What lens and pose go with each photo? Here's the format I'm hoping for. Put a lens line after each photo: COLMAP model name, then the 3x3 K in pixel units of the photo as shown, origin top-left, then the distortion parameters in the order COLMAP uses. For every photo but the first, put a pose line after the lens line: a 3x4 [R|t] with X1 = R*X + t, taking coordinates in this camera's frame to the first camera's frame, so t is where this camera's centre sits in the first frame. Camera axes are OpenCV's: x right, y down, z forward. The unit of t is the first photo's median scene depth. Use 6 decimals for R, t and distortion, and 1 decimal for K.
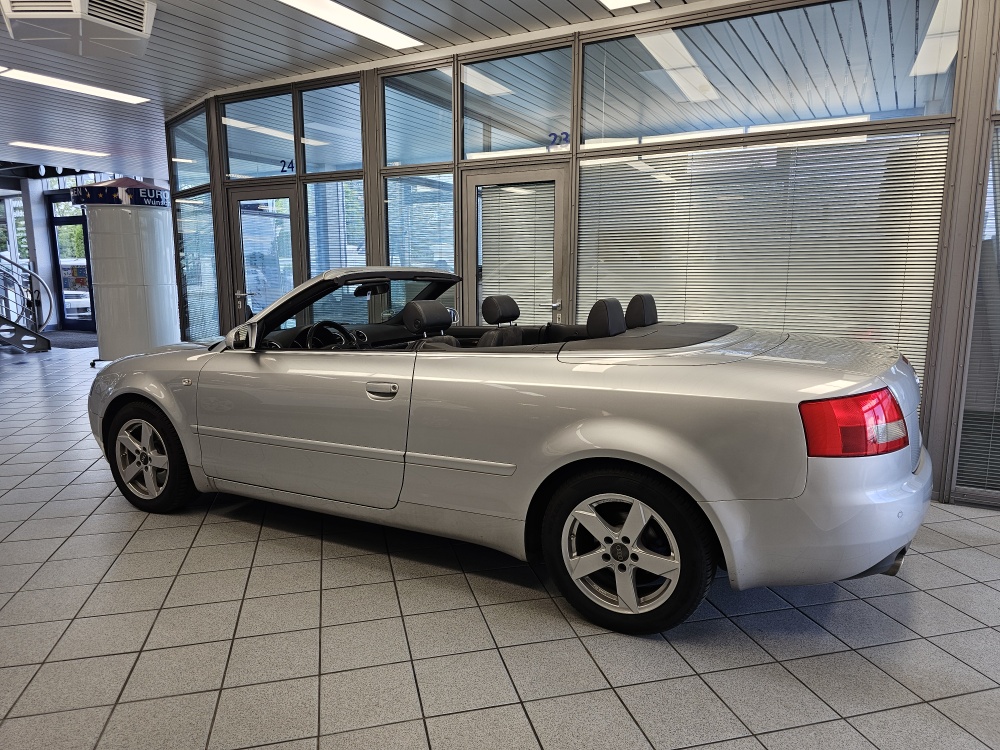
lens RADIAL K [[677.6, 0, 500.0], [0, 677.6, 375.0], [0, 0, 1]] dist [0.071994, -0.075859]
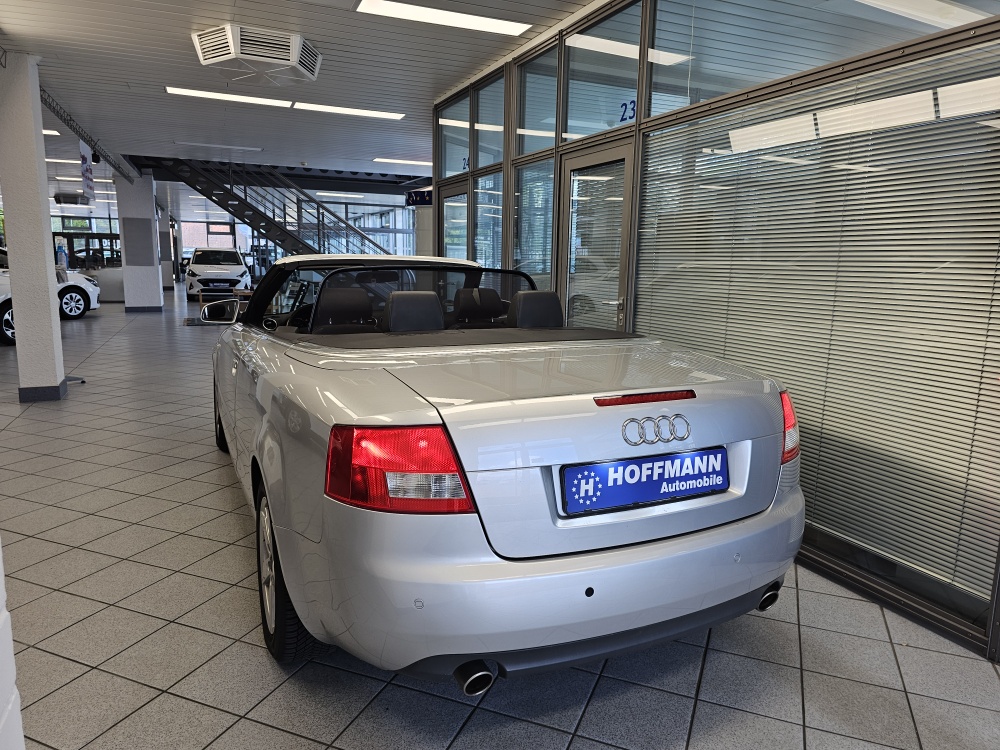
lens RADIAL K [[671.7, 0, 500.0], [0, 671.7, 375.0], [0, 0, 1]] dist [0.069777, -0.075469]
pose [[0.806732, 0.113780, -0.579860, 0.314837], [-0.108786, 0.993112, 0.043520, -0.022784], [0.580817, 0.027972, 0.813553, 0.145960]]
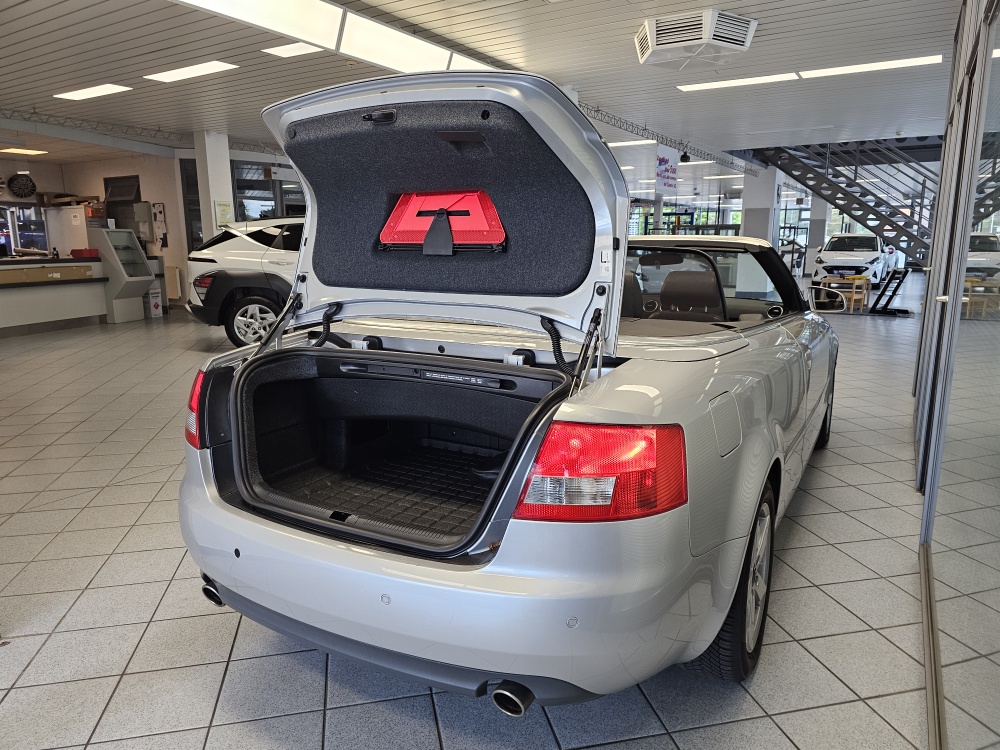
lens RADIAL K [[666.7, 0, 503.1], [0, 666.7, 367.8], [0, 0, 1]] dist [0.062794, -0.068105]
pose [[-0.020869, 0.186488, -0.982236, 0.422558], [-0.153580, 0.970191, 0.187464, -0.068105], [0.987916, 0.154764, 0.008394, 0.431457]]
